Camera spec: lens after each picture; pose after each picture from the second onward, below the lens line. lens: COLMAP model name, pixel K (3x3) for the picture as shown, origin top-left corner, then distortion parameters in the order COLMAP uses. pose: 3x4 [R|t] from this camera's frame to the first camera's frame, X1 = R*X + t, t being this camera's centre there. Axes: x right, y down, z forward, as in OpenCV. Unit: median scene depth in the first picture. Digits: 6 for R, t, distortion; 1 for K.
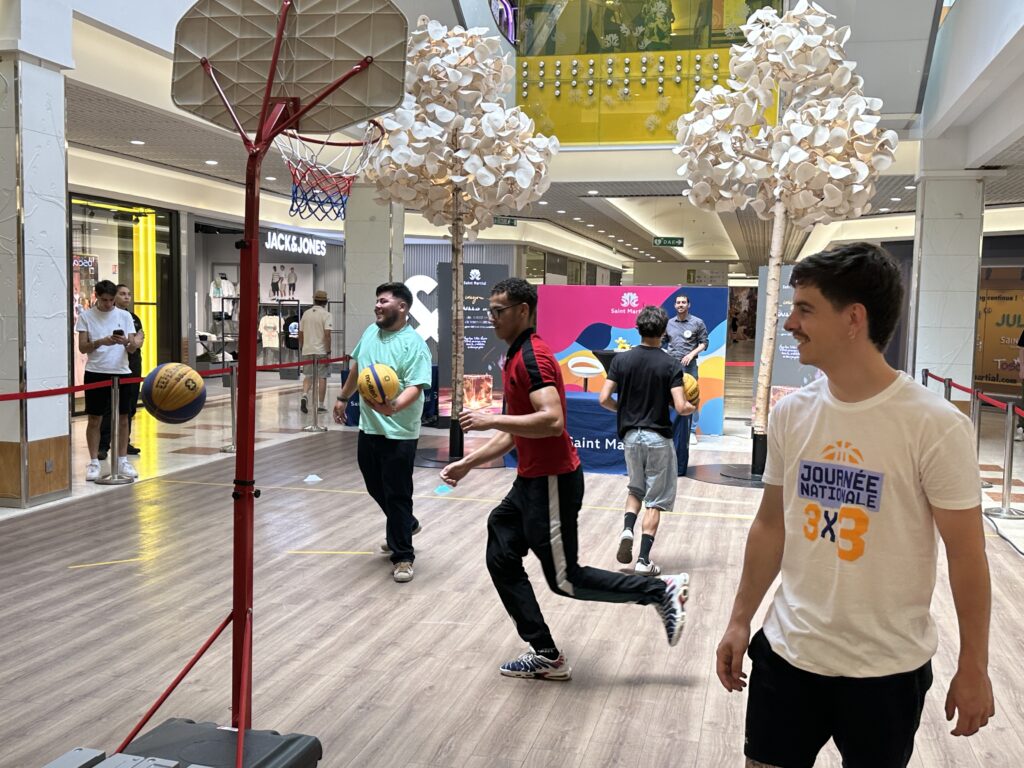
lens RADIAL K [[1069.1, 0, 508.5], [0, 1069.1, 398.3], [0, 0, 1]] dist [0.079623, 0.000000]
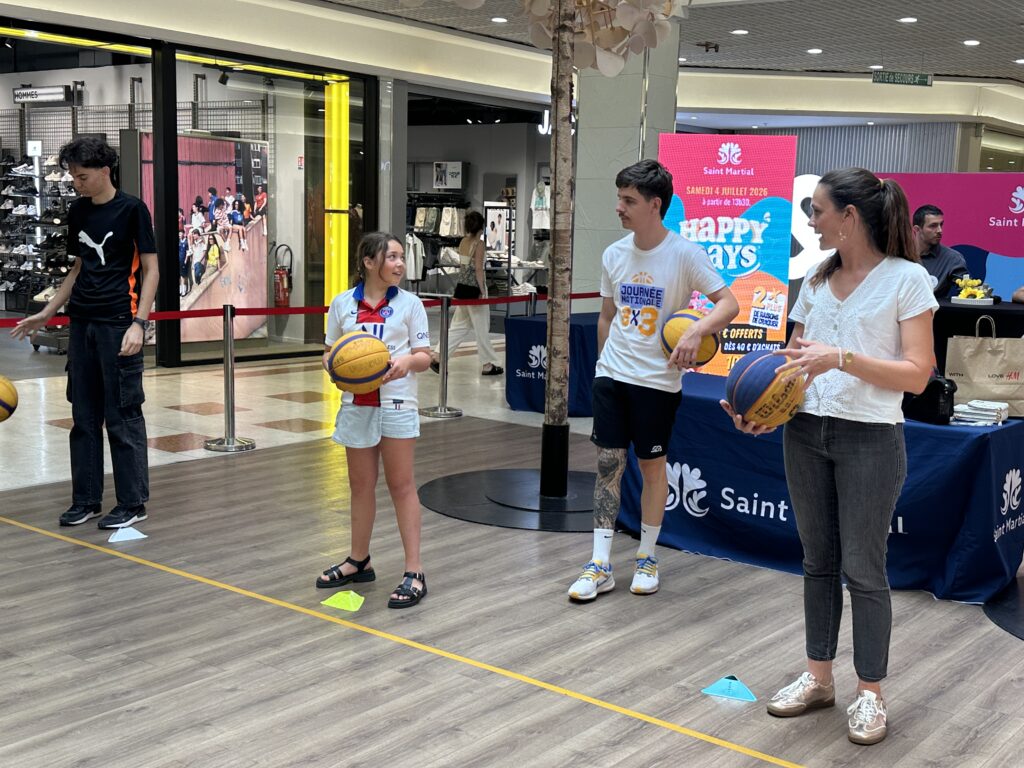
lens RADIAL K [[1254.4, 0, 517.6], [0, 1254.4, 390.9], [0, 0, 1]] dist [0.116703, 0.000000]
pose [[0.910471, 0.064700, -0.408481, 0.195627], [-0.048101, 0.997550, 0.050790, -0.029021], [0.410766, -0.026594, 0.911353, 0.474553]]
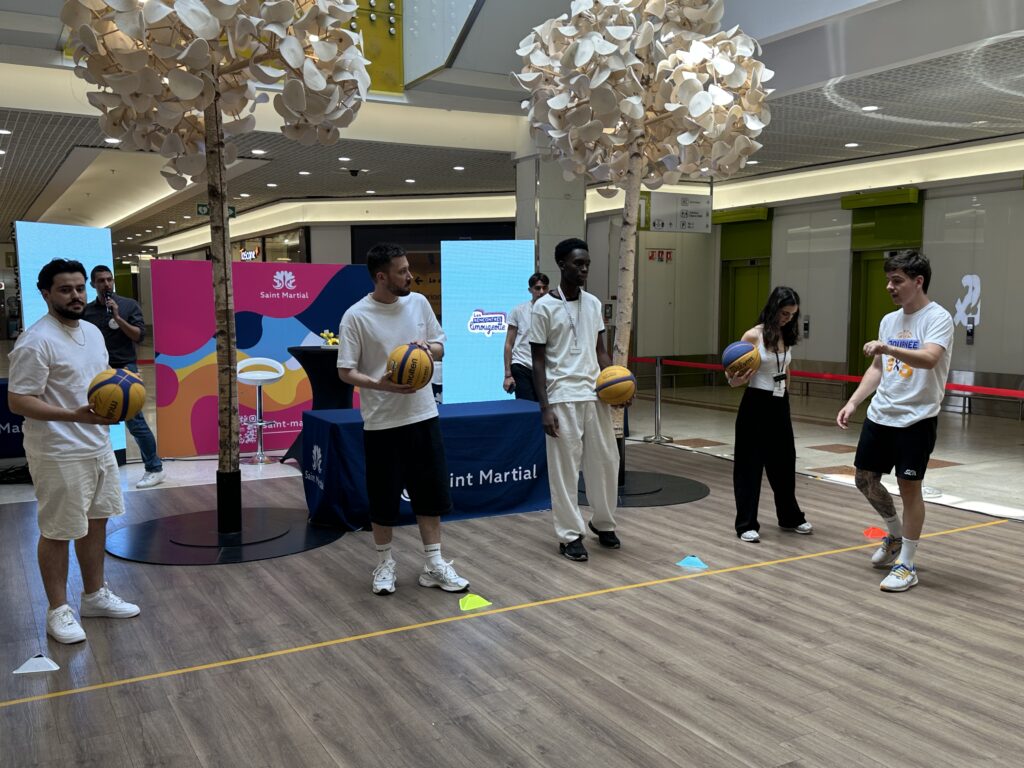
lens RADIAL K [[944.9, 0, 510.5], [0, 944.9, 387.9], [0, 0, 1]] dist [0.065171, 0.000000]
pose [[0.733325, -0.084420, 0.674617, -0.318303], [0.074600, 0.996261, 0.043577, -0.043733], [-0.675774, 0.018370, 0.736880, 0.521349]]
